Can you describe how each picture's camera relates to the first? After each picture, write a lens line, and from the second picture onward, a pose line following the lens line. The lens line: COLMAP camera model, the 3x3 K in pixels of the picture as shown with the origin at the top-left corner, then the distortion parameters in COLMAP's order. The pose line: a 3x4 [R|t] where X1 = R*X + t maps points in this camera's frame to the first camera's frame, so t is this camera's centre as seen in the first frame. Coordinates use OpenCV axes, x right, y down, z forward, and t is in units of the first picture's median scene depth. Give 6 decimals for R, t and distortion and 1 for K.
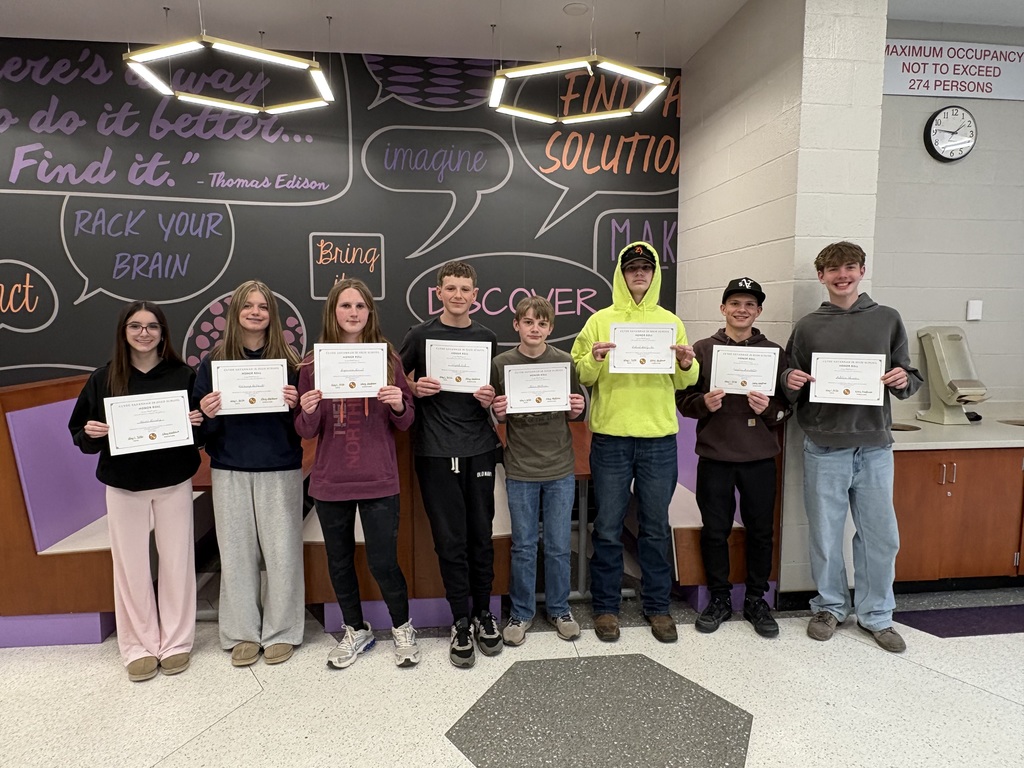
lens RADIAL K [[655.1, 0, 515.4], [0, 655.1, 385.5], [0, 0, 1]] dist [-0.000131, 0.001934]
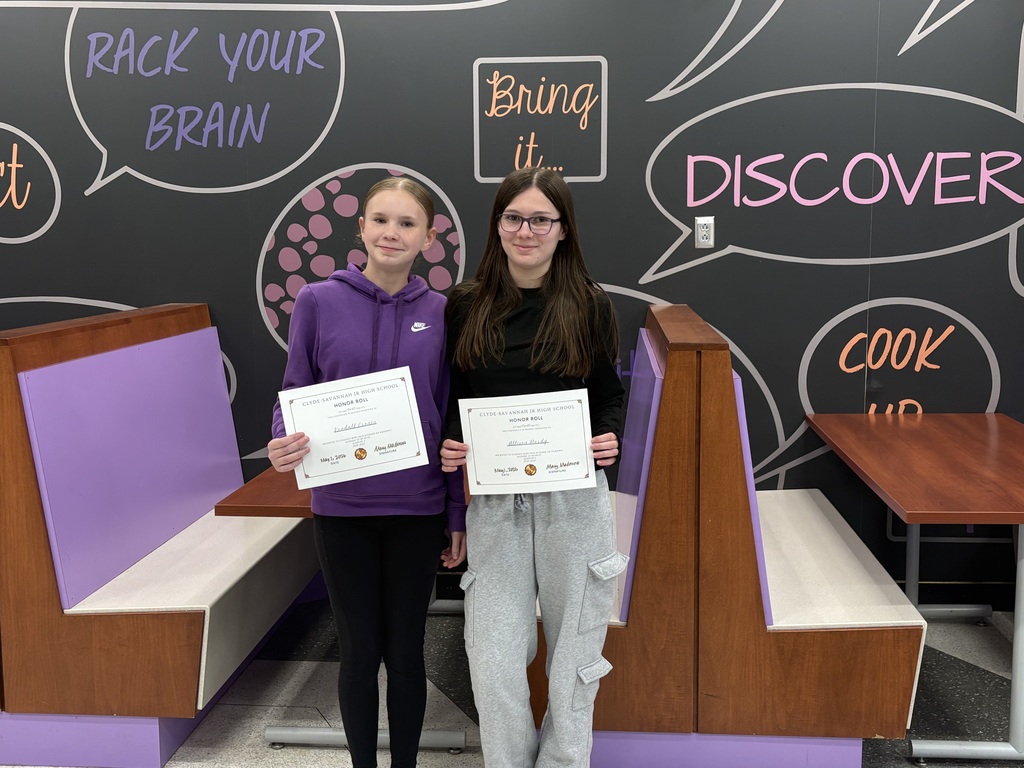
lens RADIAL K [[1175.5, 0, 513.7], [0, 1175.5, 396.7], [0, 0, 1]] dist [0.028759, 0.000000]
pose [[0.981495, 0.017947, -0.190646, -0.091365], [-0.011170, 0.999269, 0.036564, 0.013816], [0.191162, -0.033758, 0.980978, 0.027866]]
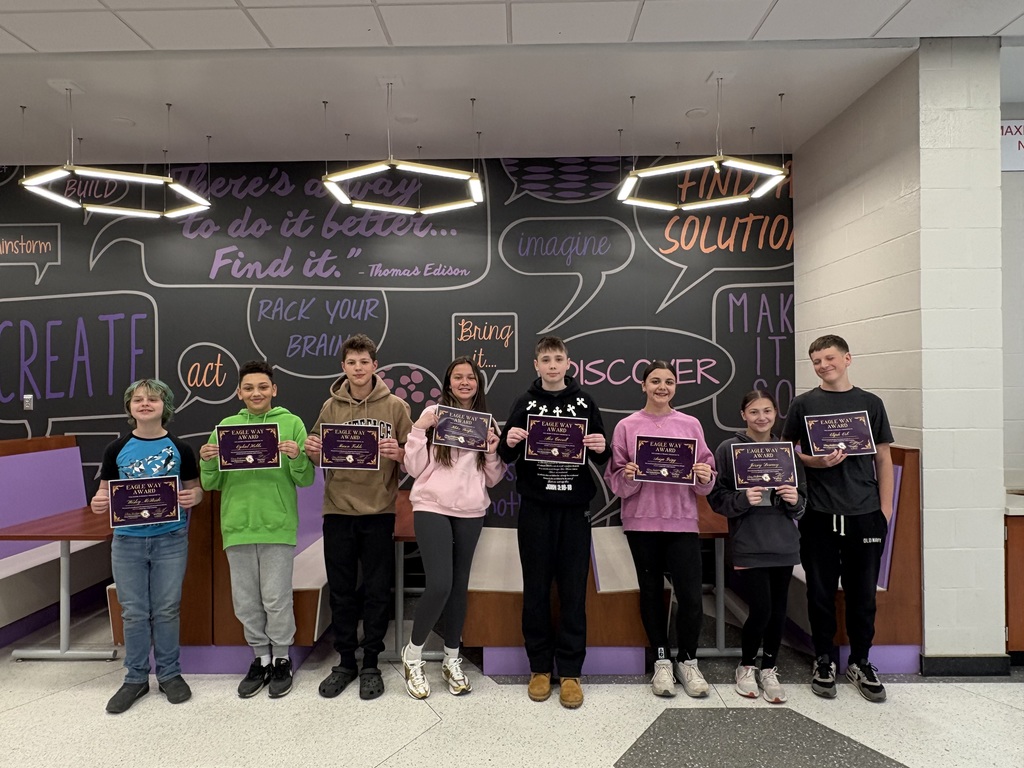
lens RADIAL K [[672.3, 0, 508.9], [0, 672.3, 385.8], [0, 0, 1]] dist [0.000323, 0.000587]
pose [[0.991389, -0.010112, -0.130559, -0.071897], [-0.003400, 0.994690, -0.102859, 0.008295], [0.130906, 0.102417, 0.986090, -0.114184]]
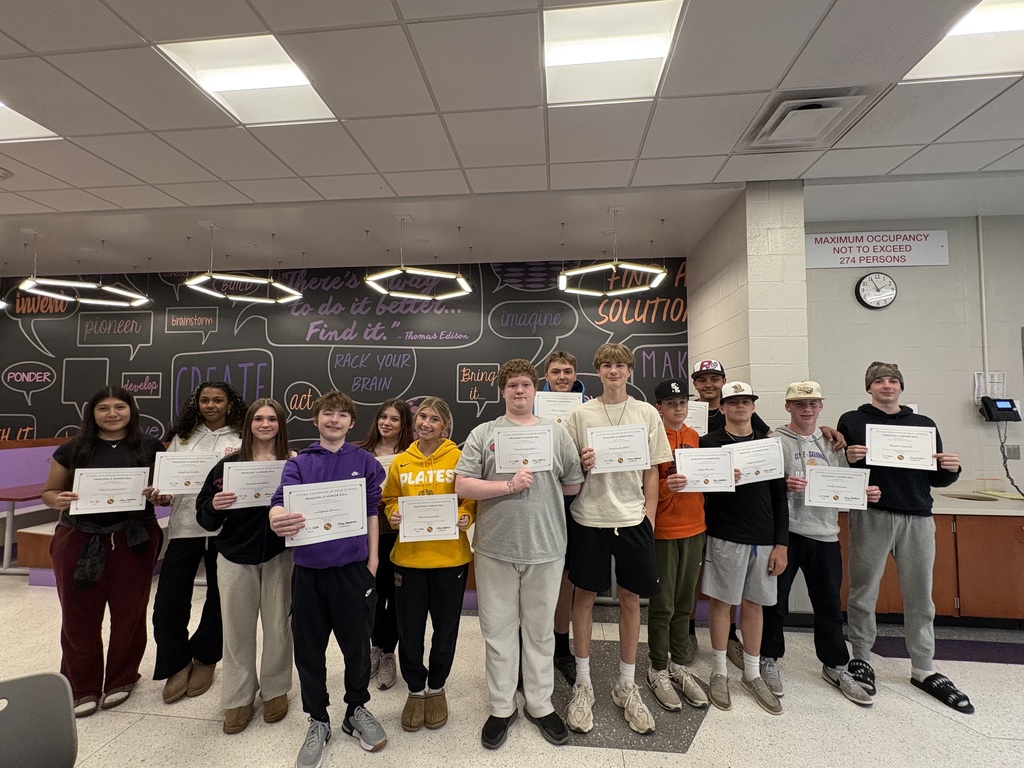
lens RADIAL K [[452.8, 0, 513.1], [0, 452.8, 383.9], [0, 0, 1]] dist [-0.000150, 0.000799]
pose [[0.976711, -0.008544, -0.214387, 0.083510], [-0.025268, 0.987673, -0.154477, -0.002799], [0.213064, 0.156296, 0.964456, -0.103123]]
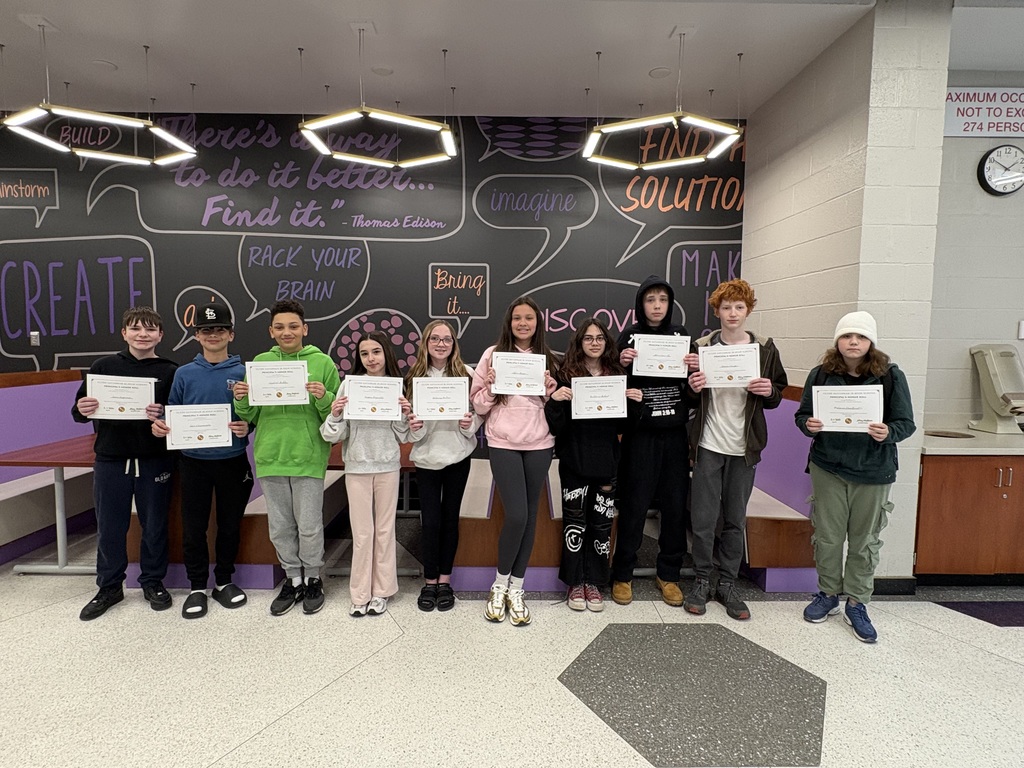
lens RADIAL K [[566.6, 0, 509.6], [0, 566.6, 384.6], [0, 0, 1]] dist [0.001535, -0.000118]
pose [[0.994274, 0.016180, -0.105633, -0.052578], [-0.018291, 0.999651, -0.019052, 0.009819], [0.105288, 0.020875, 0.994223, -0.028292]]
